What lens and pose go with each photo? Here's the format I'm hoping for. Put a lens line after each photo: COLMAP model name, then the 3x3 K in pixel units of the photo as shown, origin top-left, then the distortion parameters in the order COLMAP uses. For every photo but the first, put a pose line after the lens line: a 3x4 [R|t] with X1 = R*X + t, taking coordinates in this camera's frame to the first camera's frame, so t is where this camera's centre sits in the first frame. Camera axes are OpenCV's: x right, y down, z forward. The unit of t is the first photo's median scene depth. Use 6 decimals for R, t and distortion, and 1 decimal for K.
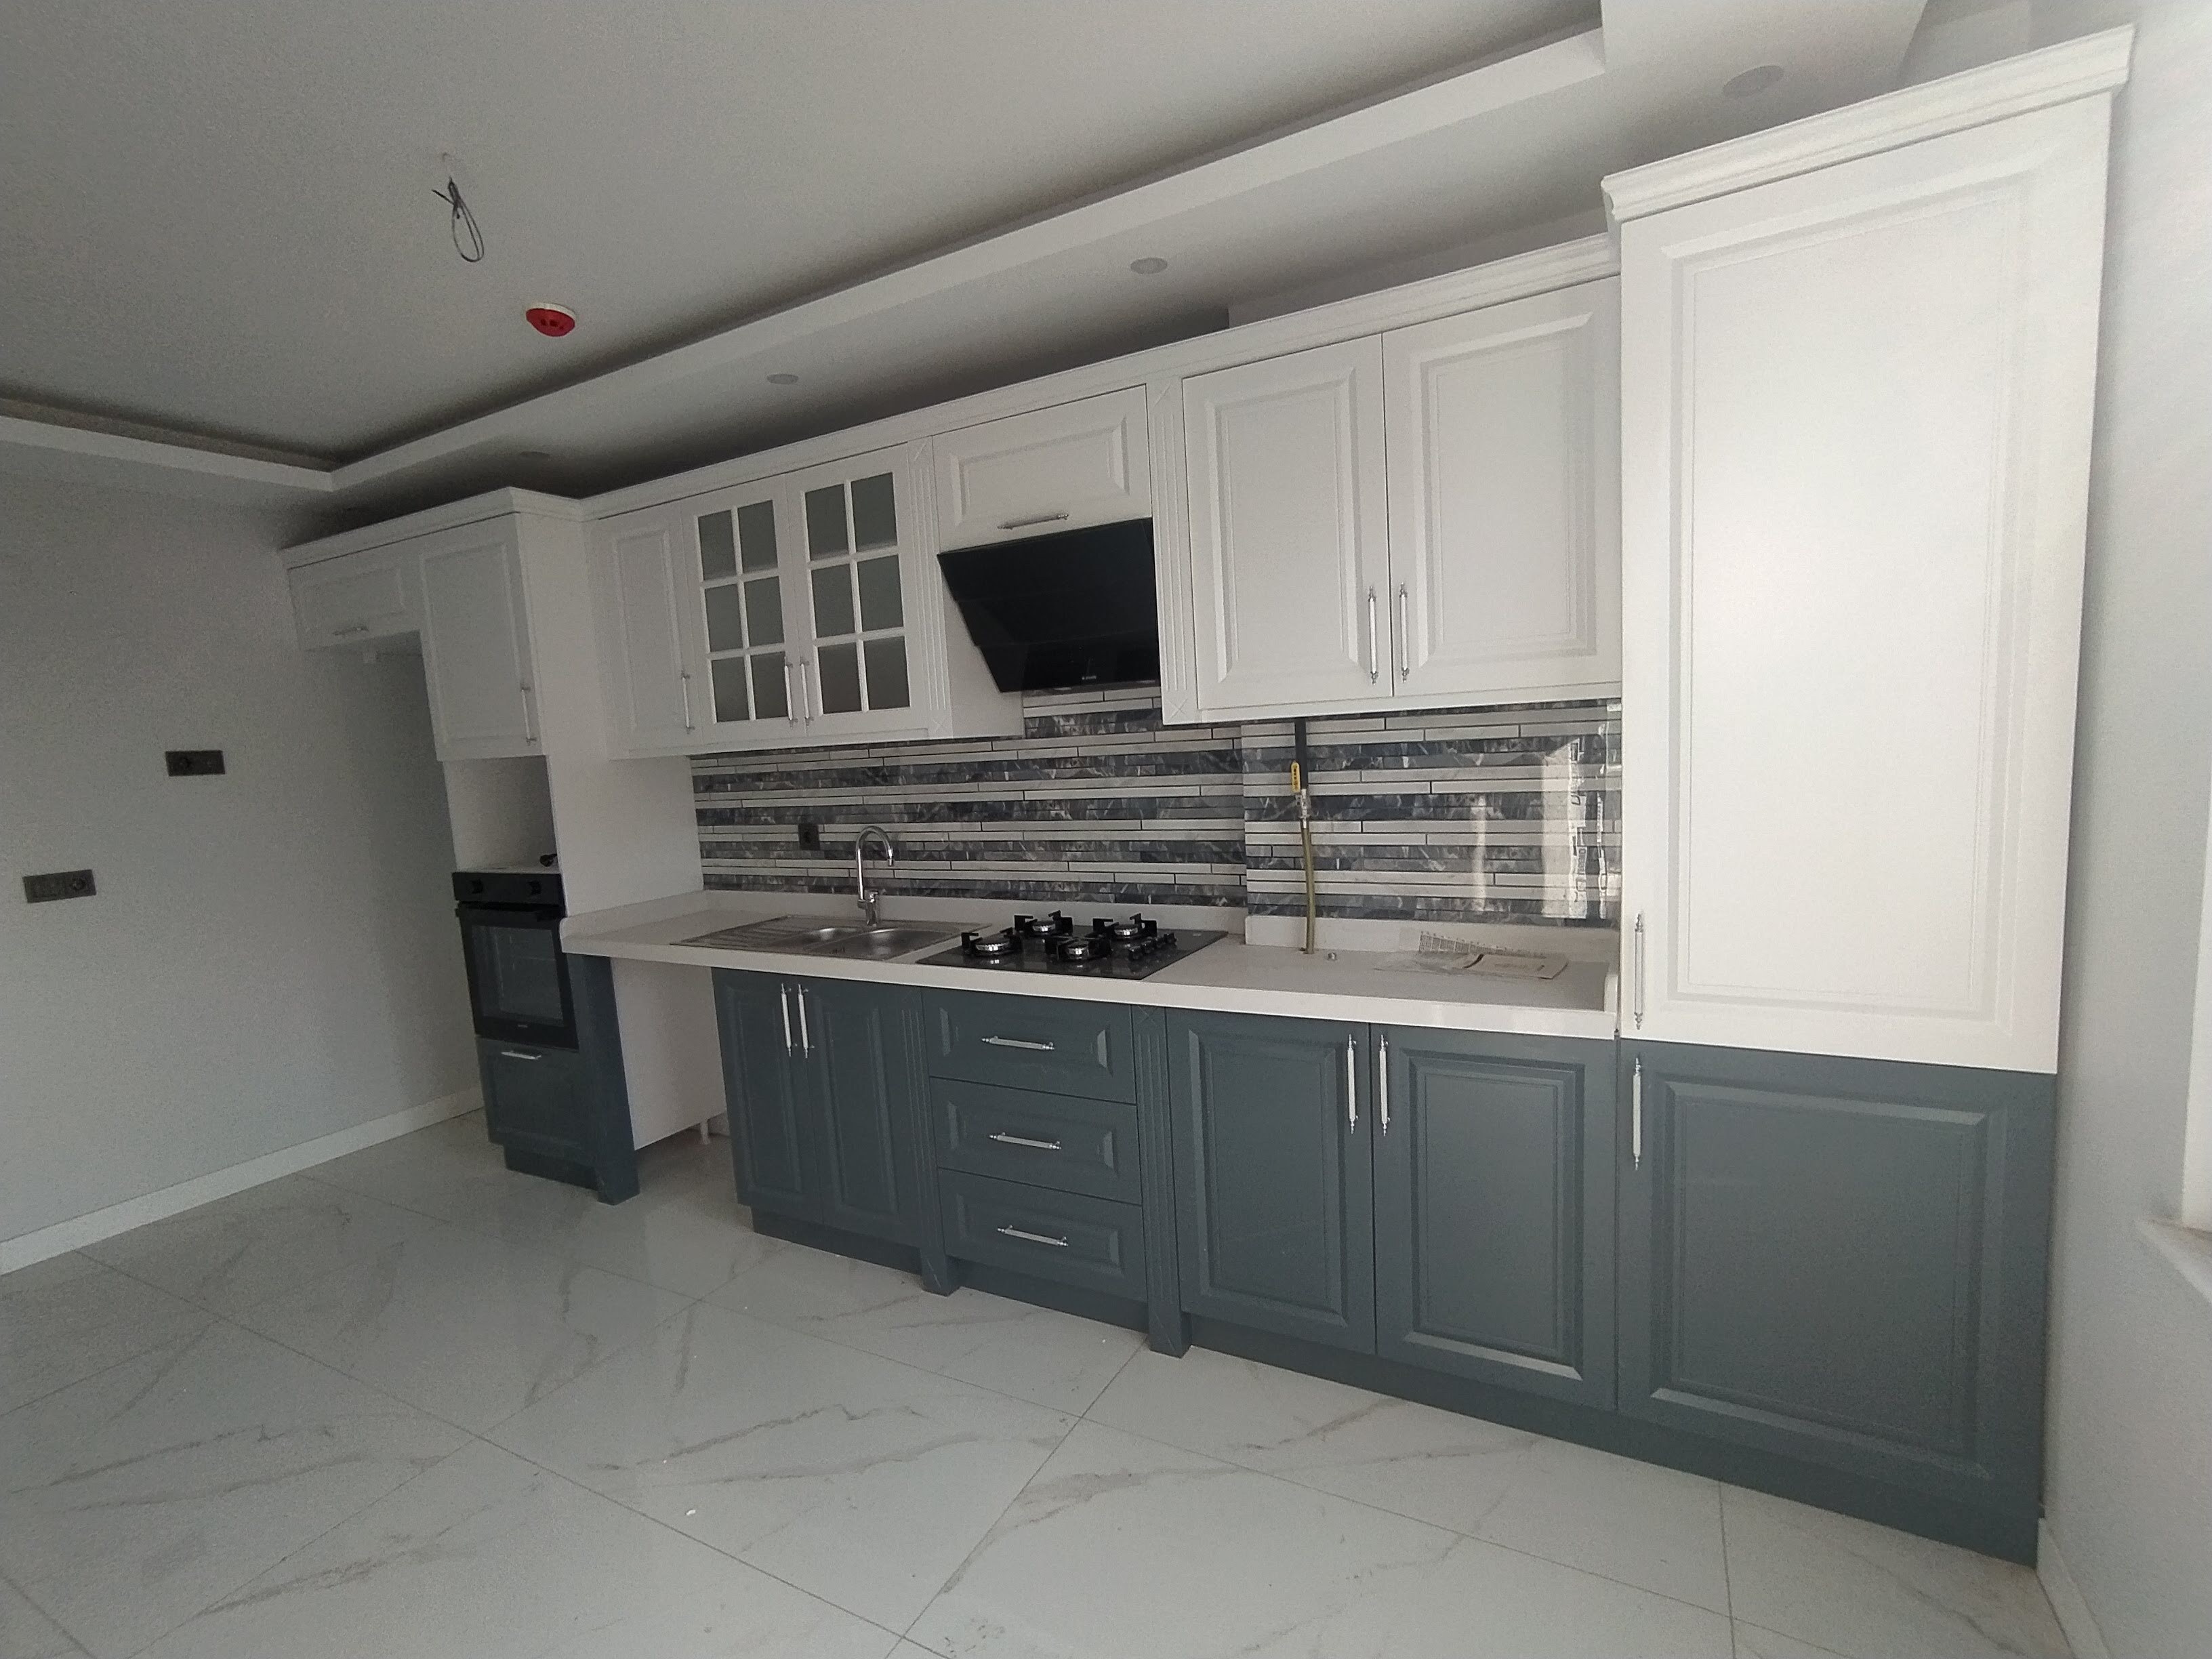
lens RADIAL K [[1030.0, 0, 1080.8], [0, 1030.0, 858.8], [0, 0, 1]] dist [-0.023090, 0.028139]
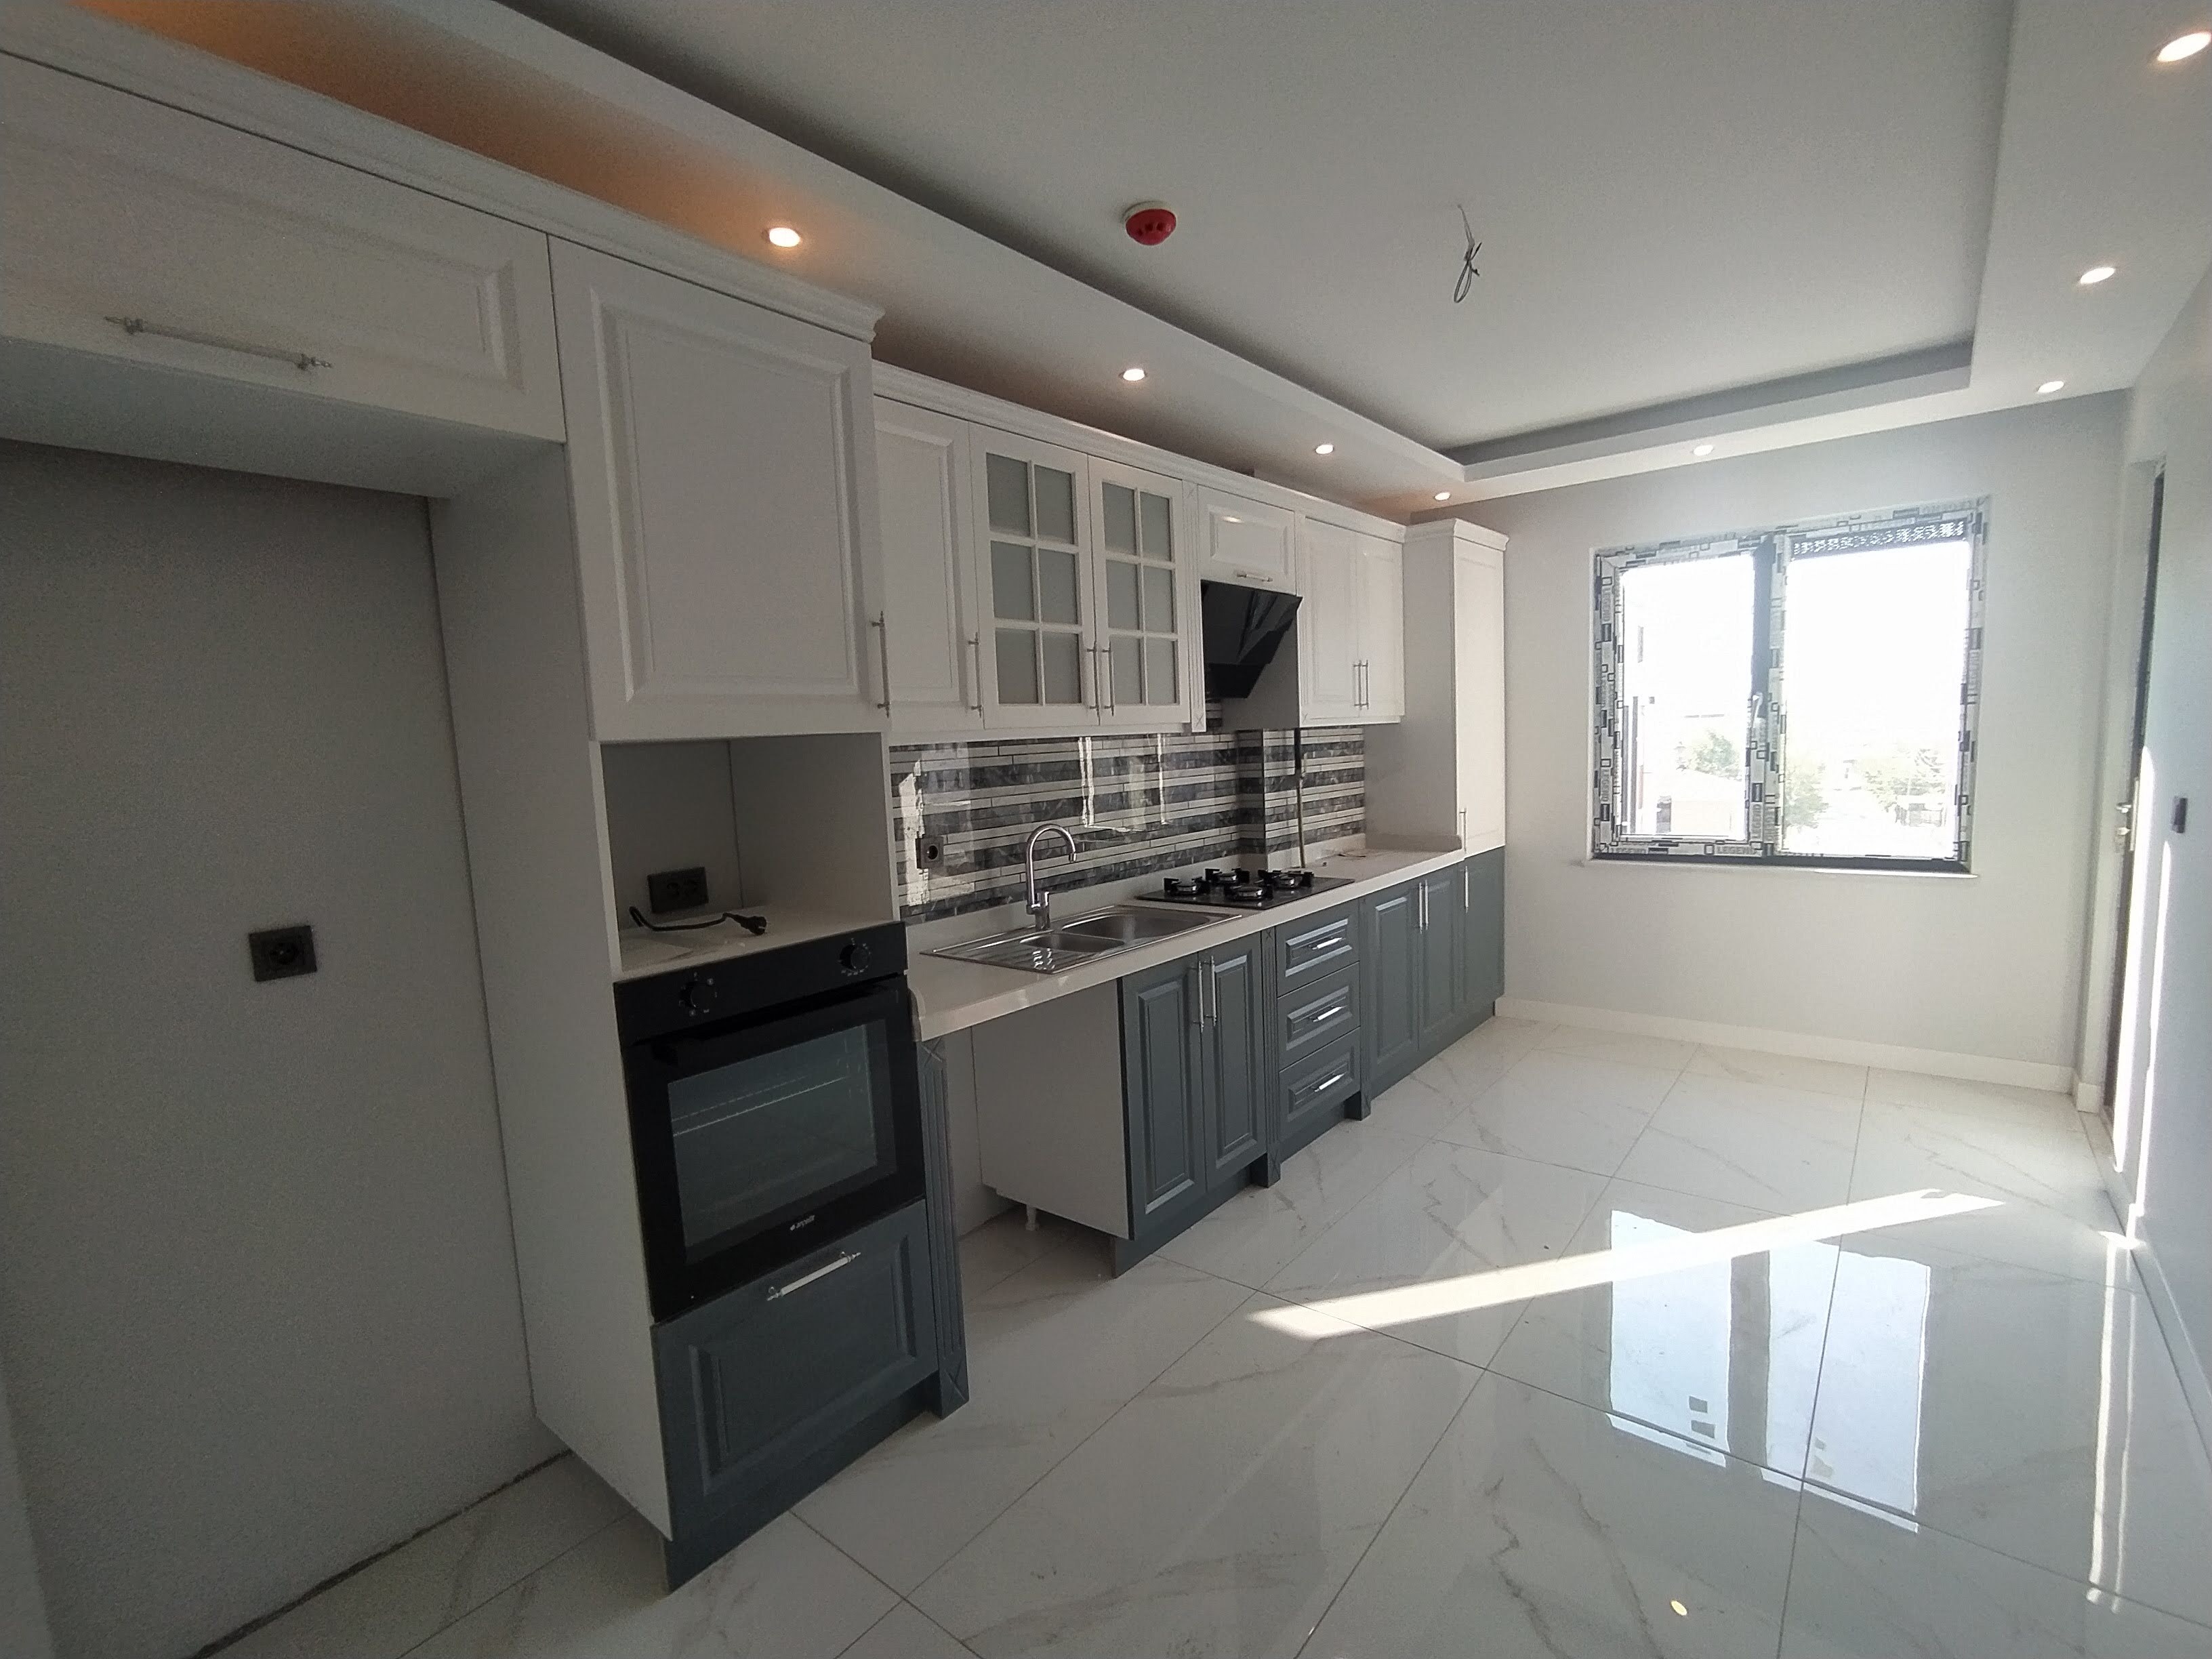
lens RADIAL K [[1030.0, 0, 1080.8], [0, 1030.0, 858.8], [0, 0, 1]] dist [-0.023090, 0.028139]
pose [[0.186847, -0.062699, 0.980386, -1.234832], [0.153995, 0.987493, 0.033804, -0.029443], [-0.970244, 0.144659, 0.194165, 0.848920]]
